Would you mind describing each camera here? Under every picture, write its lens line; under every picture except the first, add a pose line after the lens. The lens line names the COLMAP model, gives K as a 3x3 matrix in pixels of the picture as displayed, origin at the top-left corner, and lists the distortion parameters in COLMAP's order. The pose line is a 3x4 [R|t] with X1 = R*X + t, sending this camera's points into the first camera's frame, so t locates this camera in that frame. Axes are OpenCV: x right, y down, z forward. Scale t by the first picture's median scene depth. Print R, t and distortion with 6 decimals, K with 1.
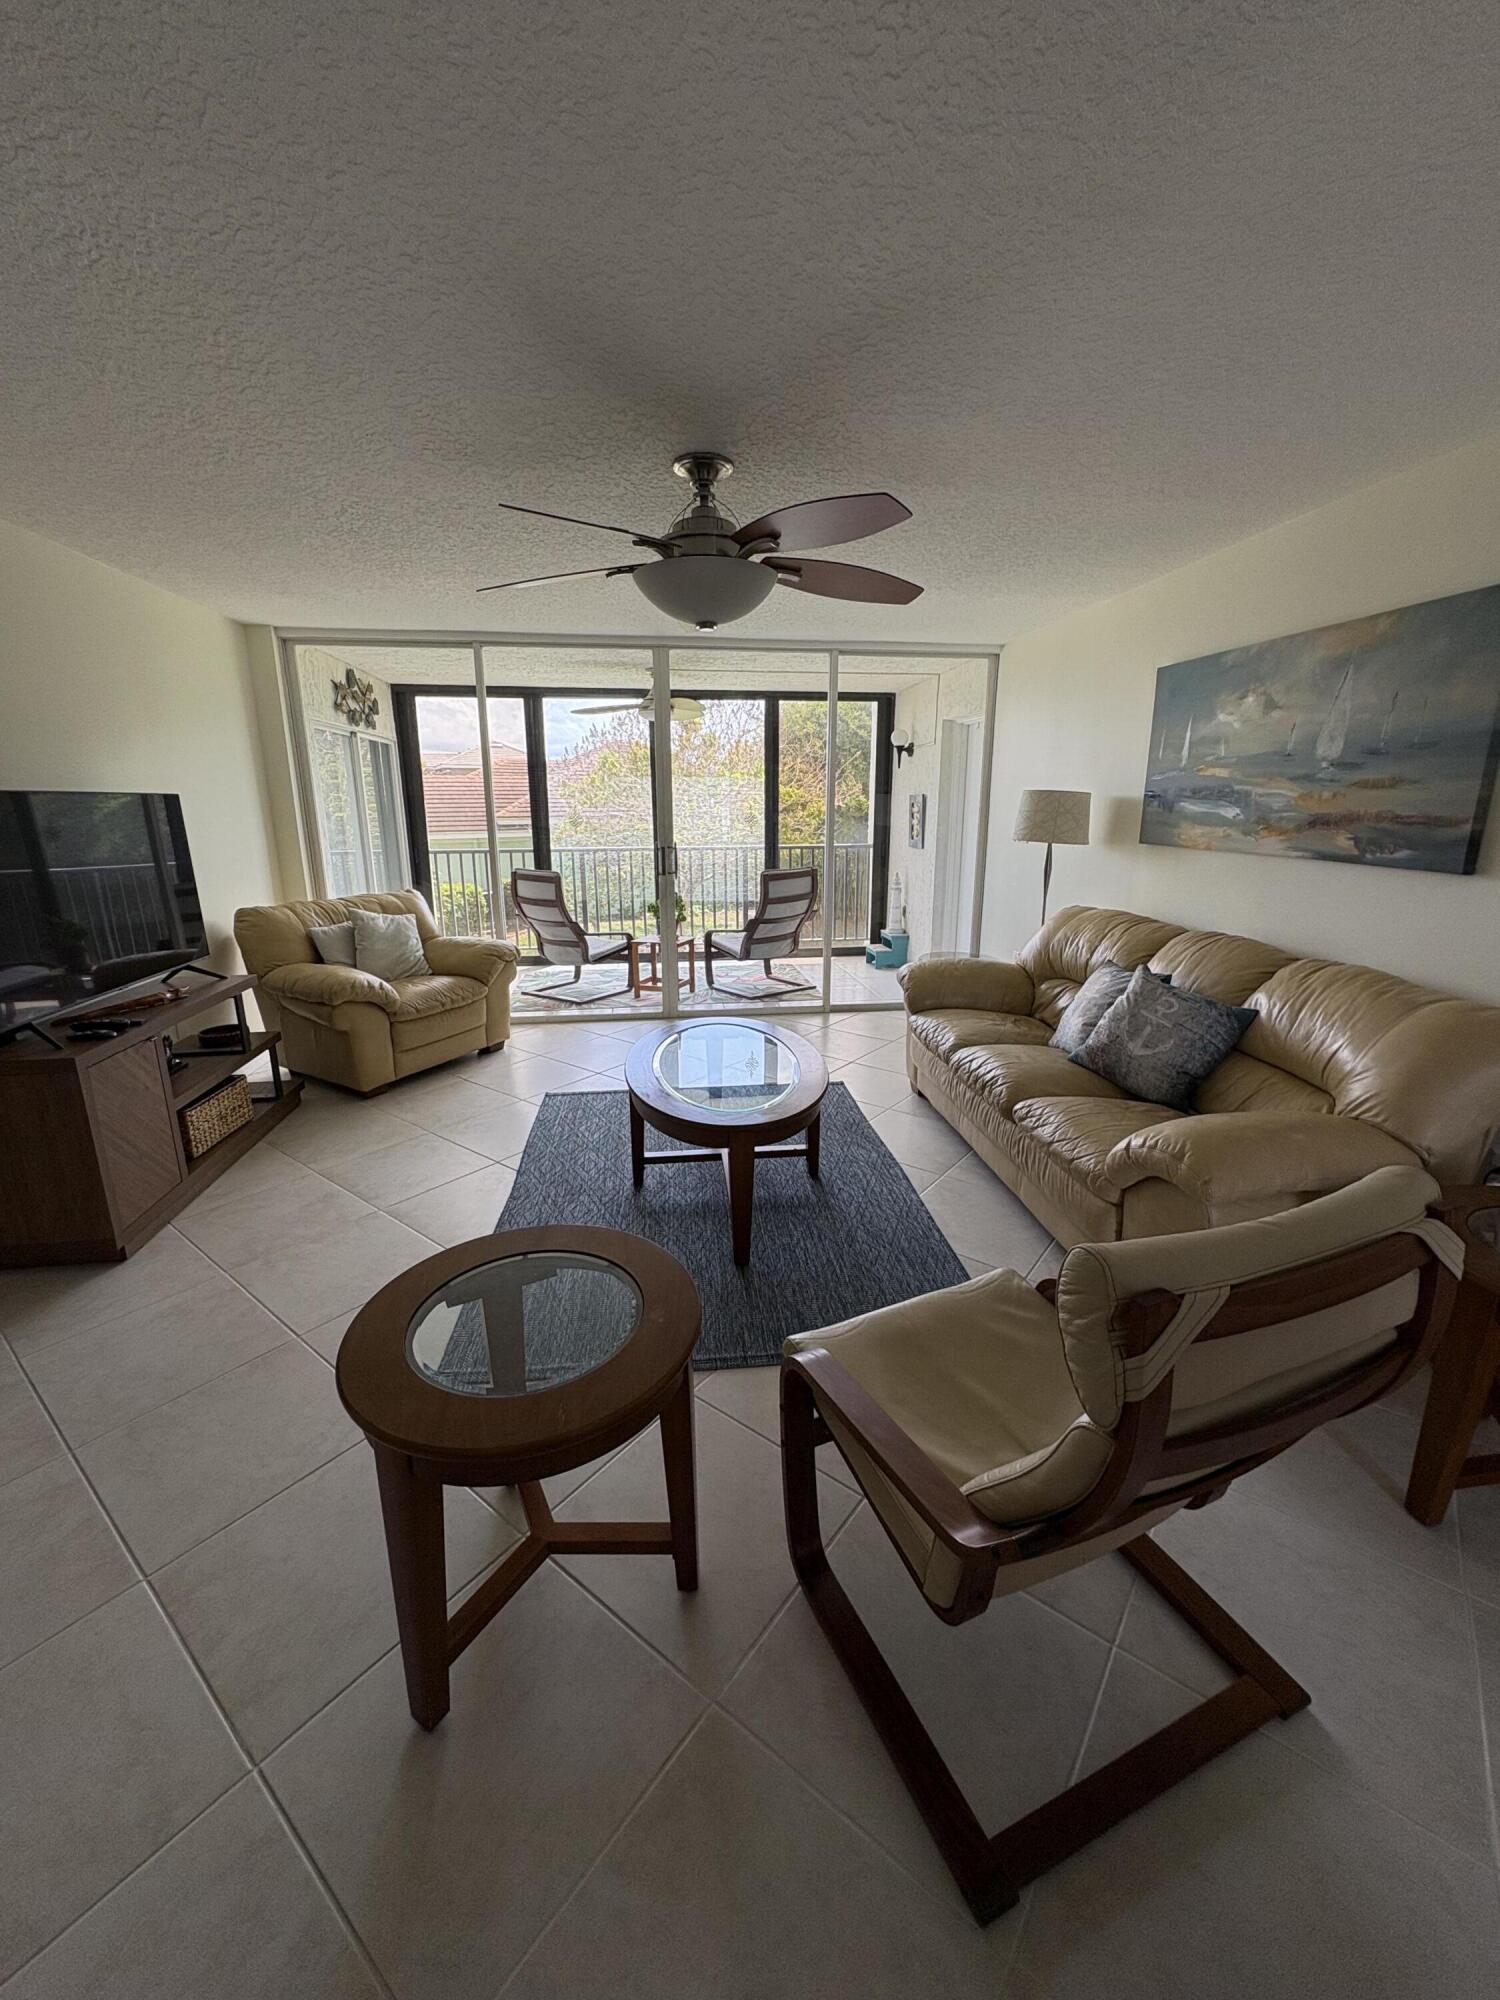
lens RADIAL K [[797.9, 0, 750.0], [0, 797.9, 1000.0], [0, 0, 1]] dist [-0.000724, 0.000004]
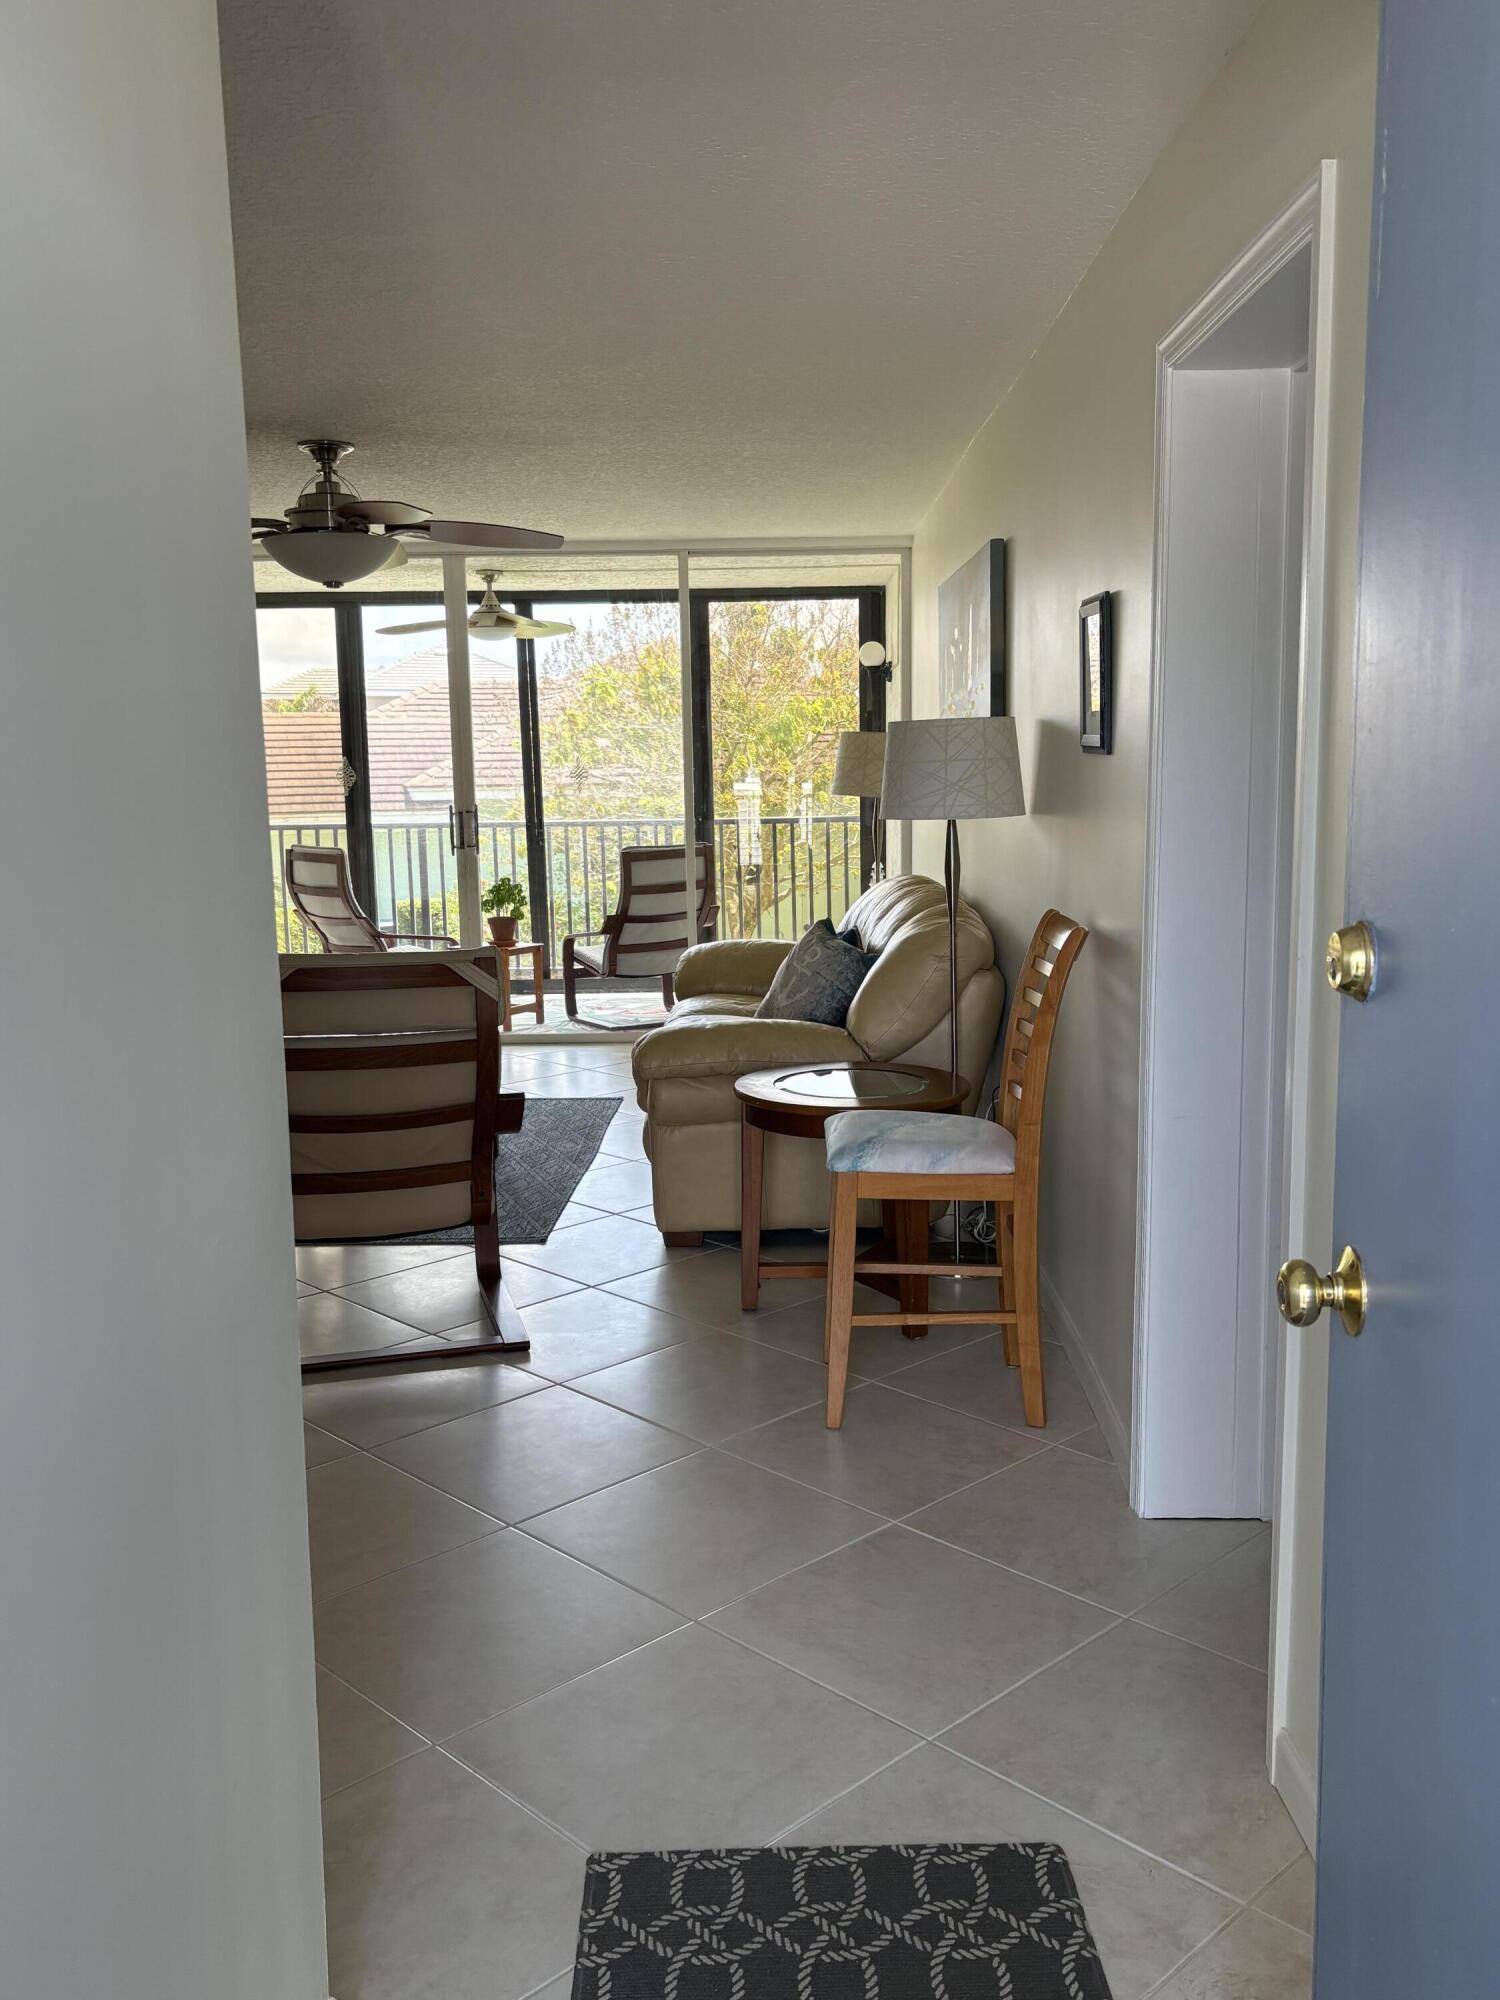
lens RADIAL K [[1708.0, 0, 750.0], [0, 1708.0, 1000.0], [0, 0, 1]] dist [0.080514, -0.000875]
pose [[0.990479, 0.008673, -0.137393, 0.326266], [-0.022679, 0.994658, -0.100700, 0.119981], [0.135786, 0.102857, 0.985385, -0.454260]]
